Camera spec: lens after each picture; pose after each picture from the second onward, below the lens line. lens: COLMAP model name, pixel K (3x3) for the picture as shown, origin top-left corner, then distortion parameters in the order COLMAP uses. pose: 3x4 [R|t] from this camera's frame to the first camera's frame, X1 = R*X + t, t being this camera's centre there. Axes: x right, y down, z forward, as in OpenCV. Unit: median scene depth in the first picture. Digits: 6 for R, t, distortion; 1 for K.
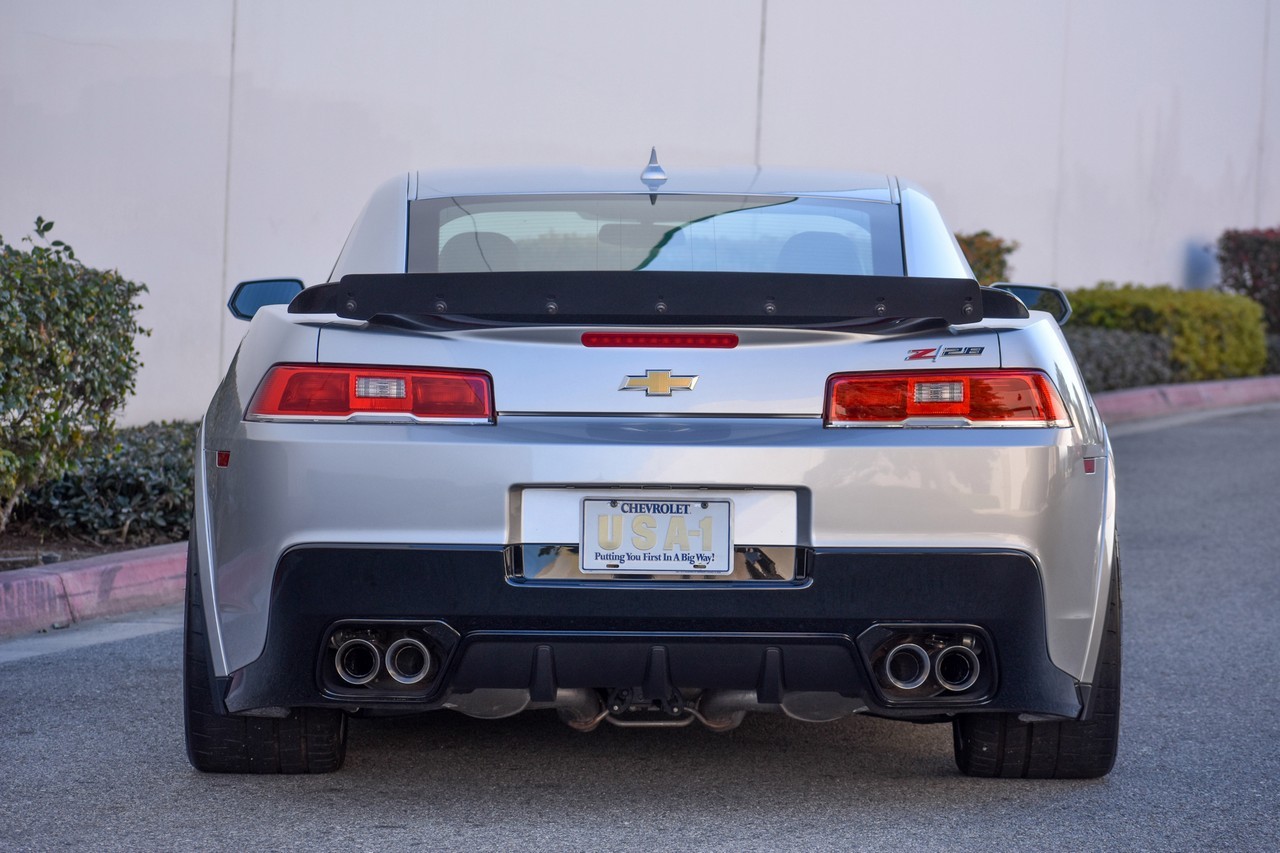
lens RADIAL K [[4952.5, 0, 639.8], [0, 4952.5, 426.6], [0, 0, 1]] dist [0.129878, 1.227105]
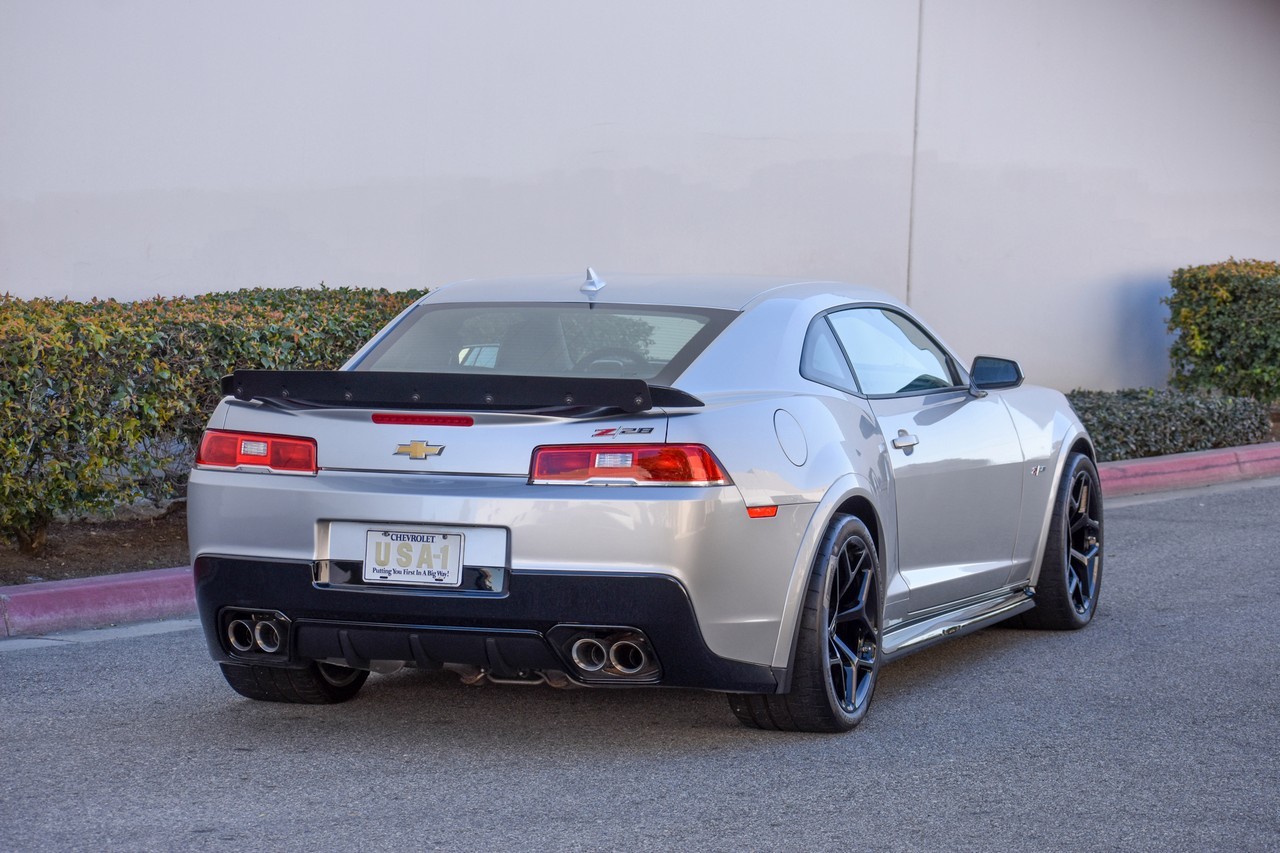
lens RADIAL K [[3732.6, 0, 639.4], [0, 3732.6, 427.5], [0, 0, 1]] dist [-0.223566, -1.477725]
pose [[0.937973, 0.019760, -0.346144, 0.433941], [-0.011815, 0.999616, 0.025048, -0.042900], [0.346506, -0.019405, 0.937847, 0.015013]]
